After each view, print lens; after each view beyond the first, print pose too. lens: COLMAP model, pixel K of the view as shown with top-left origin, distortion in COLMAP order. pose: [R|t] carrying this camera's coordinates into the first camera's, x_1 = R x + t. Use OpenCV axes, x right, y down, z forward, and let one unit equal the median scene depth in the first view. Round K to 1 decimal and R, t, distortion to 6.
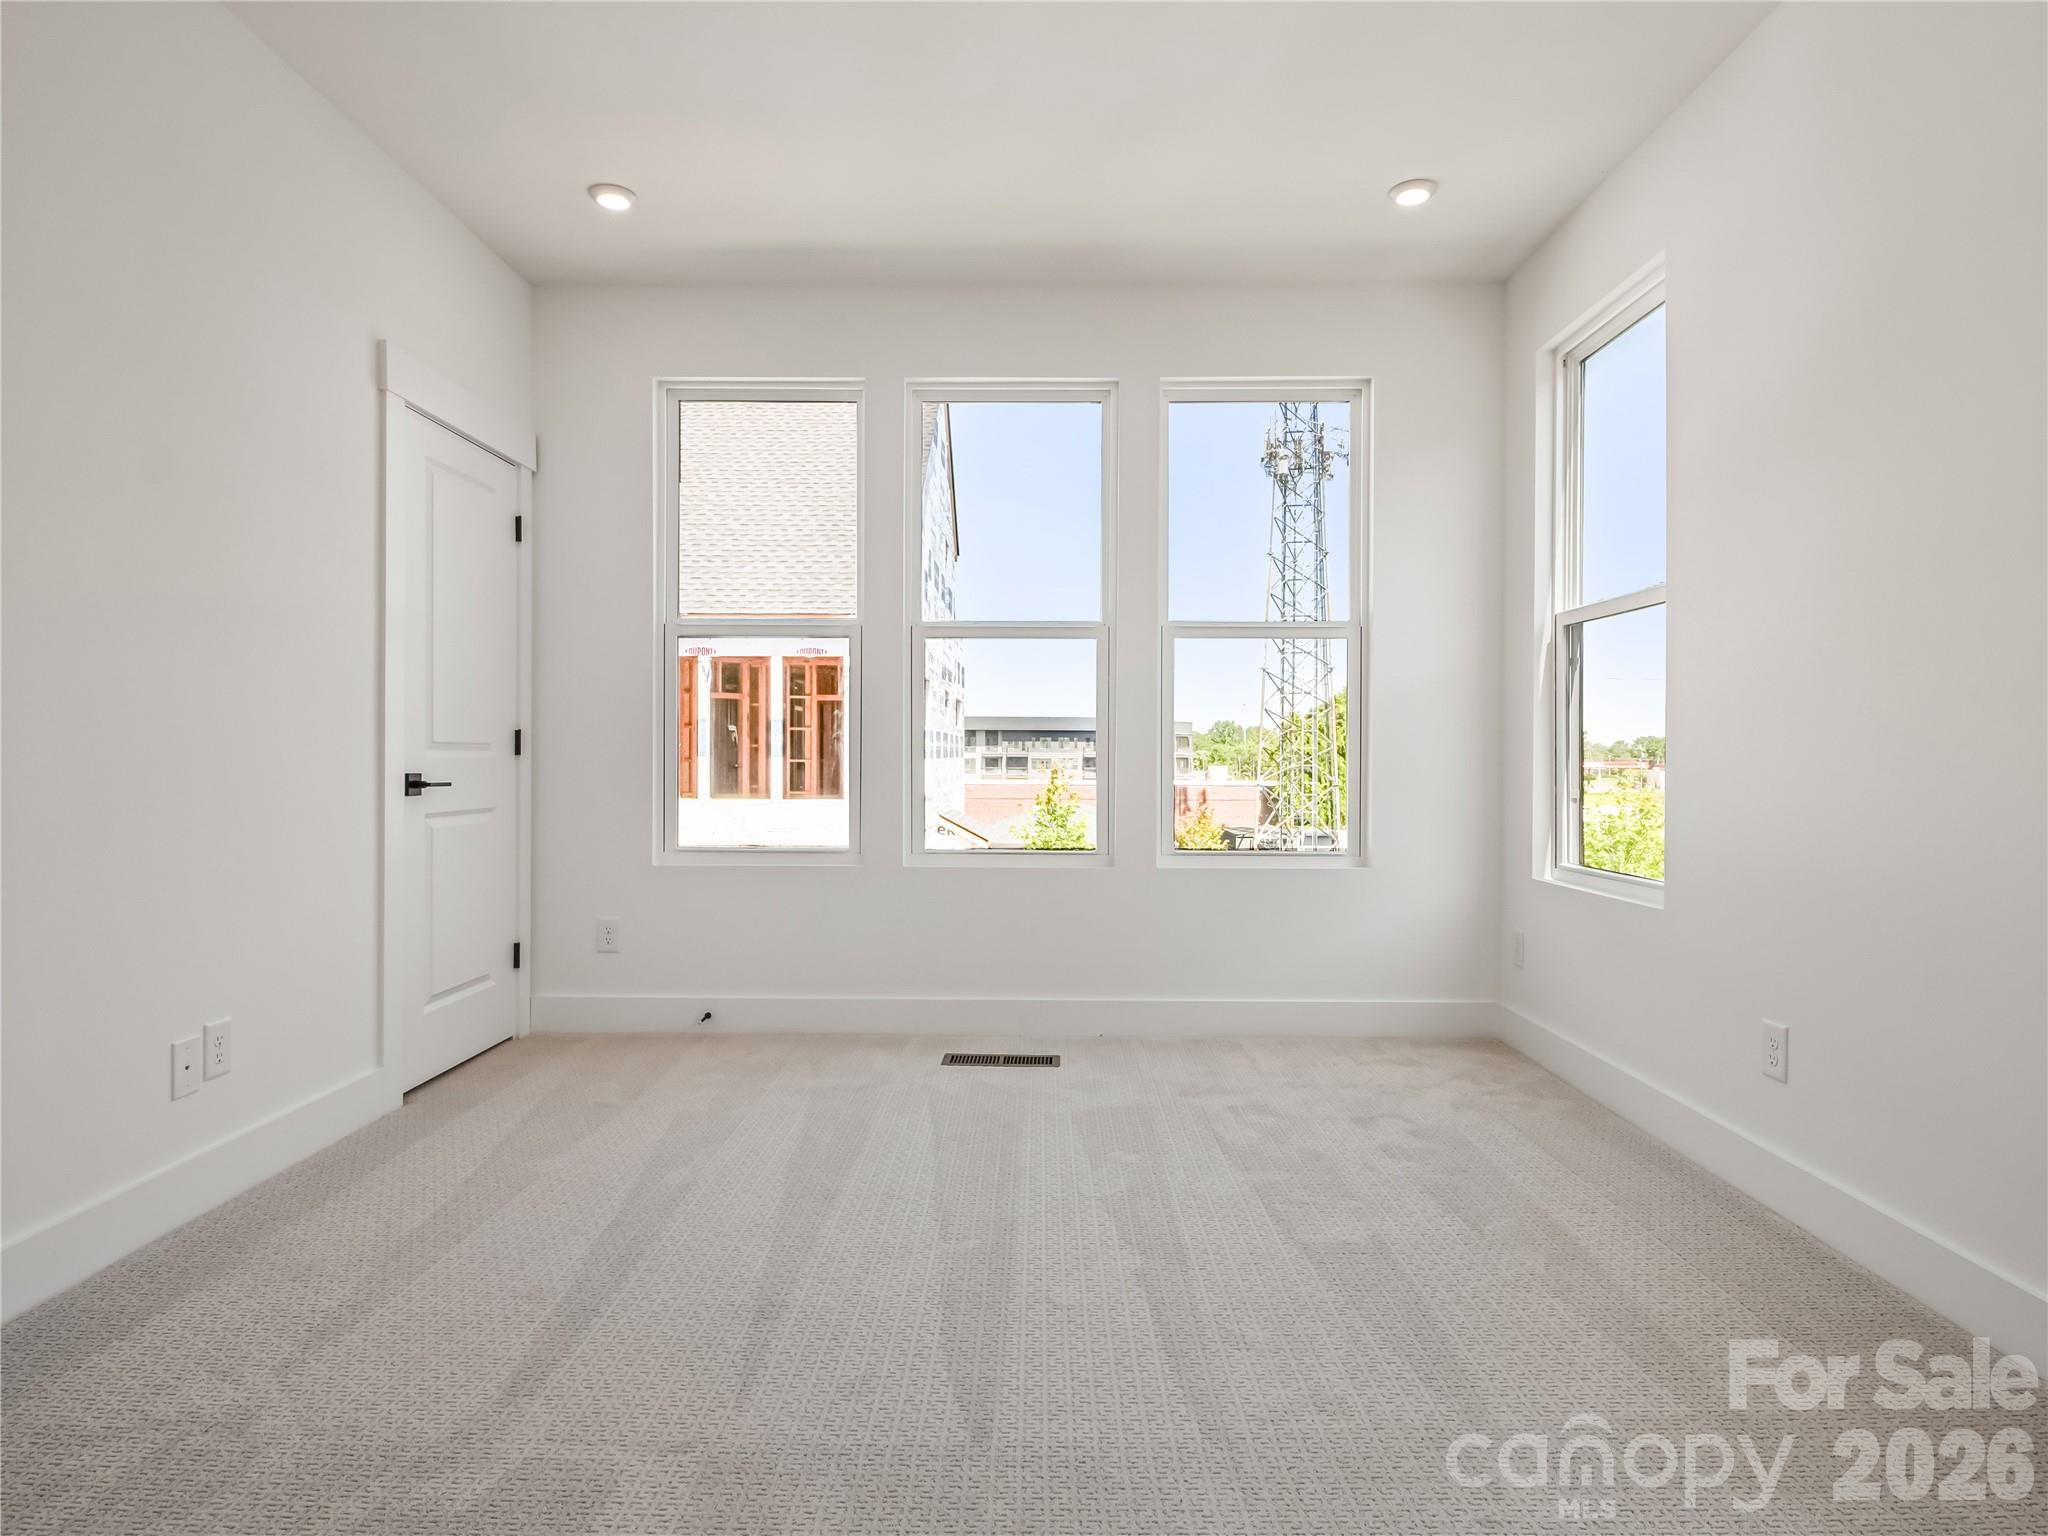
lens RADIAL K [[1108.4, 0, 1024.0], [0, 1108.4, 768.0], [0, 0, 1]] dist [0.004748, -0.013289]
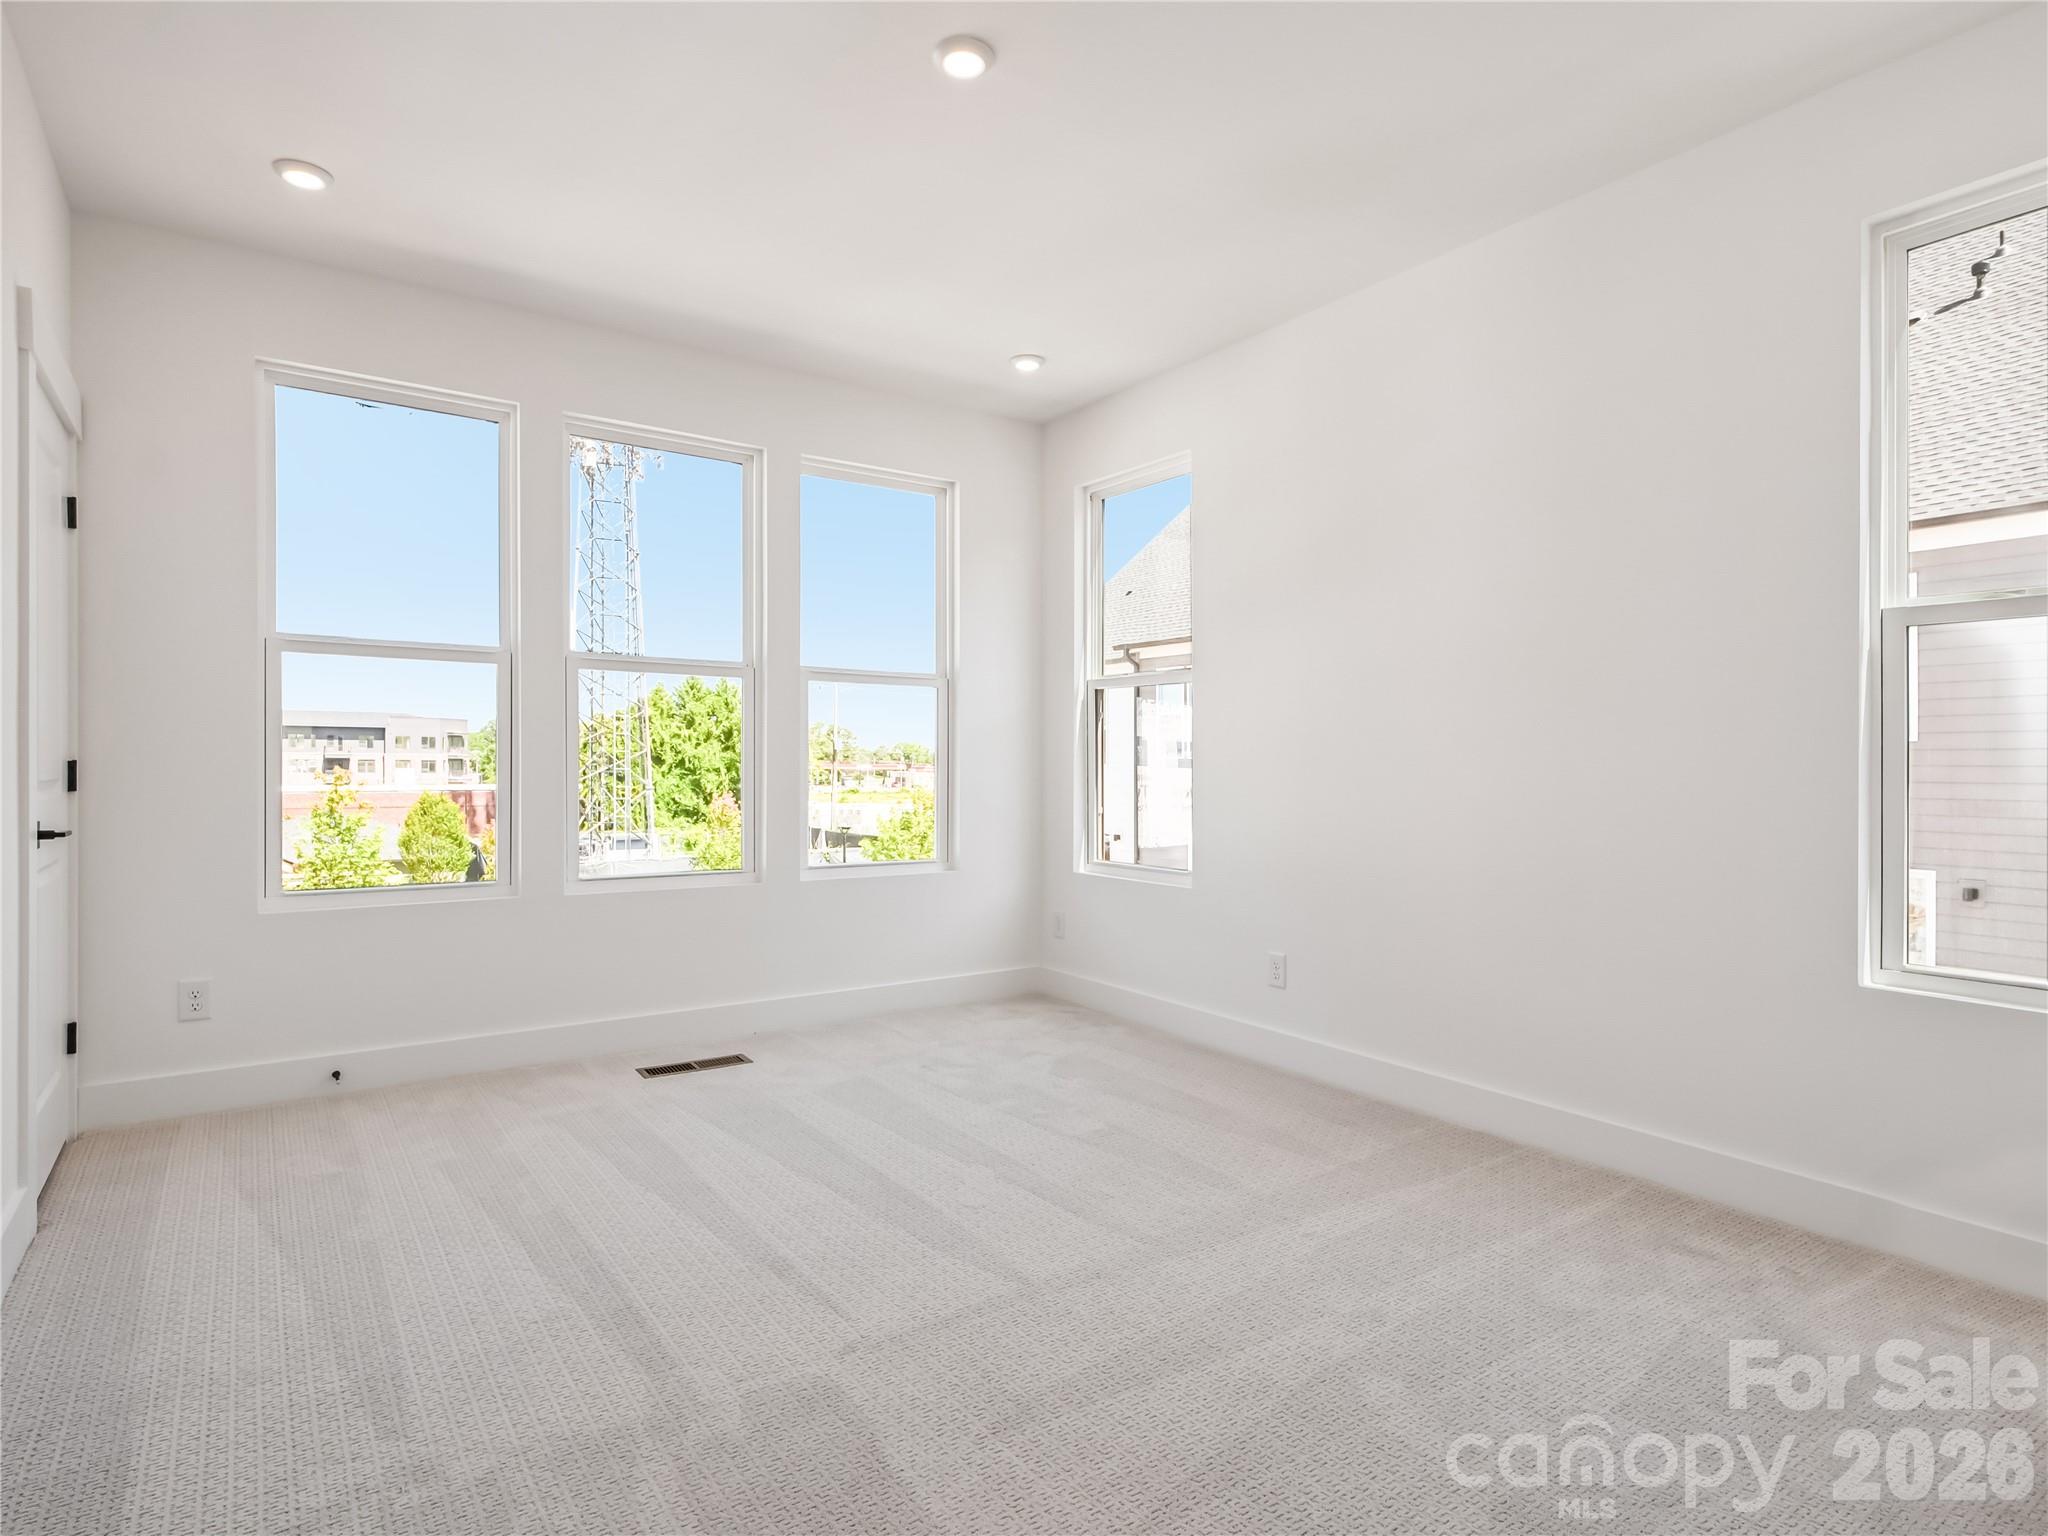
lens RADIAL K [[1100.1, 0, 1021.3], [0, 1100.1, 787.3], [0, 0, 1]] dist [0.034557, -0.041023]
pose [[0.814658, -0.011113, 0.579835, -0.368966], [0.001804, 0.999860, 0.016628, -0.027659], [-0.579939, -0.012500, 0.814564, -0.068796]]
